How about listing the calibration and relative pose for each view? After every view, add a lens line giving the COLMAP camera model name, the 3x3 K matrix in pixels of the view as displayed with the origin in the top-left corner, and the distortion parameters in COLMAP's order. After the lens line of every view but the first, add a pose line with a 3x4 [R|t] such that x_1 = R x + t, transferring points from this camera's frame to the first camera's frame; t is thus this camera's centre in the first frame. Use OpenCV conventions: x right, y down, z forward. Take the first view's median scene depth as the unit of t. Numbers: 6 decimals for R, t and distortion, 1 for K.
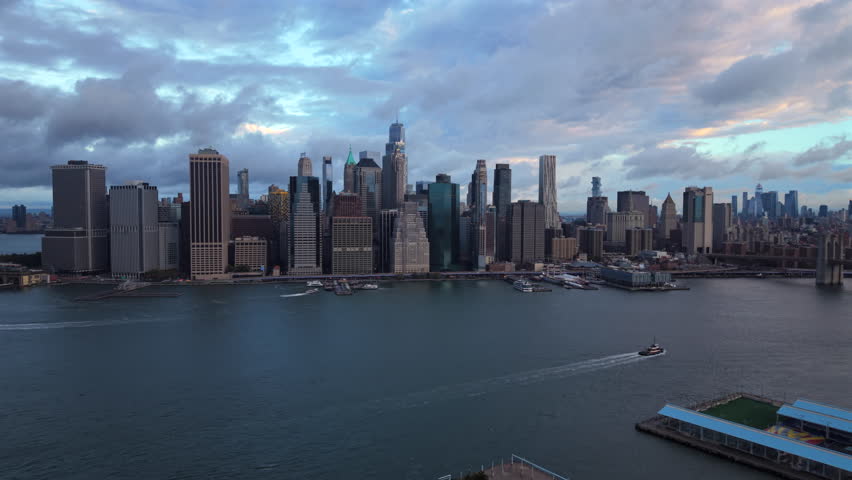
lens RADIAL K [[610.2, 0, 426.0], [0, 610.2, 240.0], [0, 0, 1]] dist [0.043715, -0.064802]
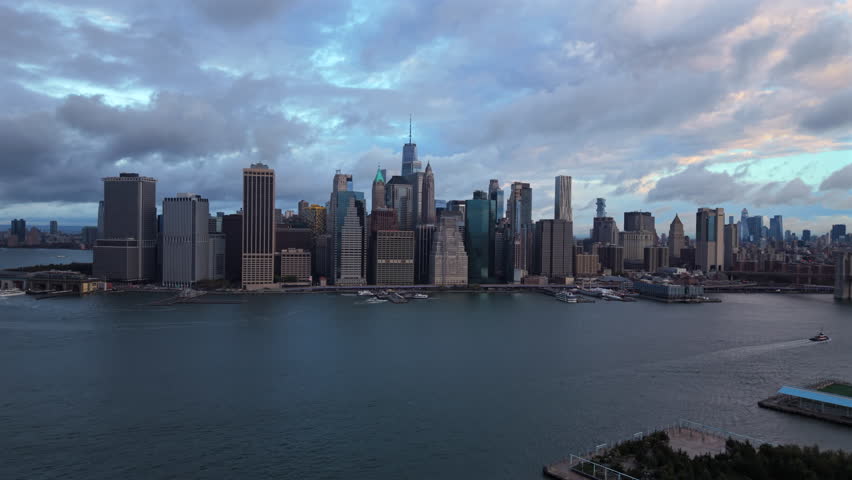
lens RADIAL K [[610.2, 0, 426.0], [0, 610.2, 240.0], [0, 0, 1]] dist [0.043715, -0.064802]
pose [[0.999526, 0.011772, 0.028439, -0.094249], [-0.010784, 0.999341, -0.034661, 0.013273], [-0.028828, 0.034338, 0.998994, -0.041575]]
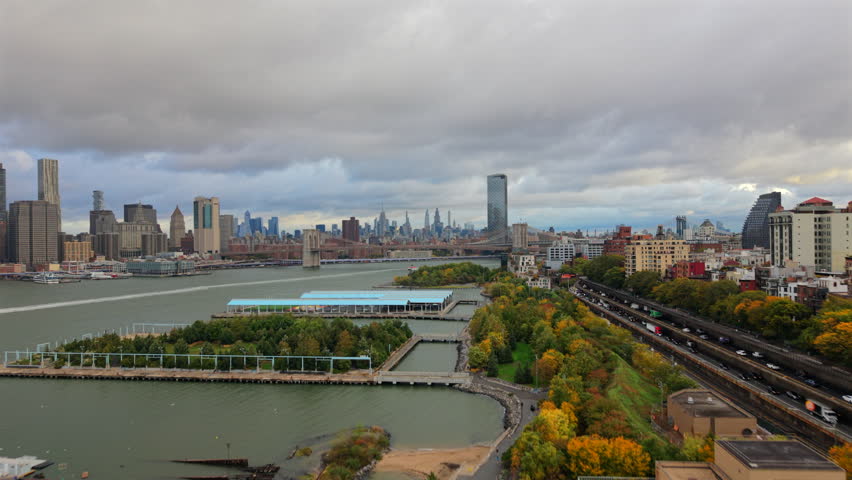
lens RADIAL K [[610.2, 0, 426.0], [0, 610.2, 240.0], [0, 0, 1]] dist [0.043715, -0.064802]
pose [[0.708230, -0.010185, 0.705909, -0.083123], [0.045685, 0.998461, -0.031428, 0.059513], [-0.704502, 0.054508, 0.707605, -0.090511]]
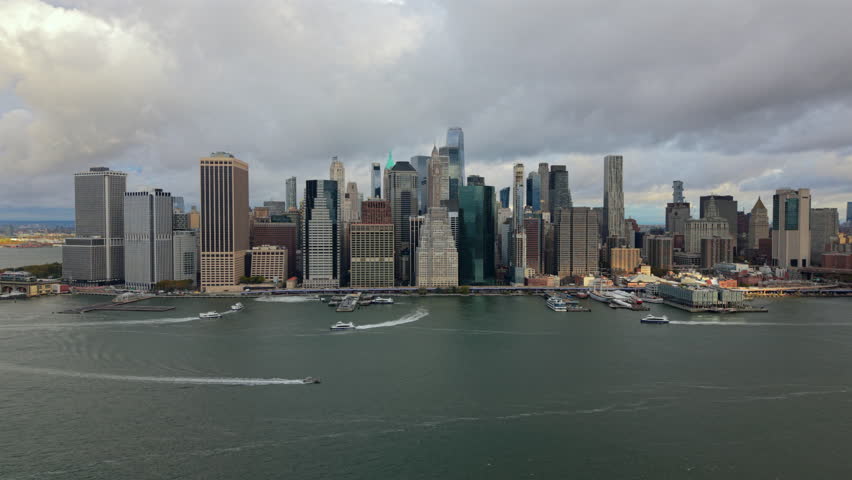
lens RADIAL K [[610.2, 0, 426.0], [0, 610.2, 240.0], [0, 0, 1]] dist [0.043715, -0.064802]
pose [[0.989757, 0.000676, -0.142762, 0.083276], [-0.003011, 0.999865, -0.016145, 0.000221], [0.142732, 0.016410, 0.989625, 0.111001]]
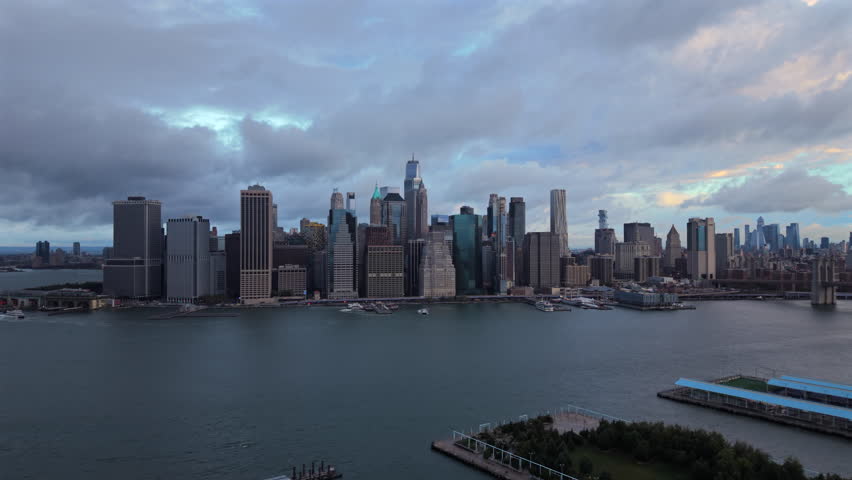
lens RADIAL K [[610.2, 0, 426.0], [0, 610.2, 240.0], [0, 0, 1]] dist [0.043715, -0.064802]
pose [[0.999970, -0.006108, -0.004849, -0.040781], [0.005817, 0.998306, -0.057891, 0.015222], [0.005195, 0.057861, 0.998311, -0.092654]]
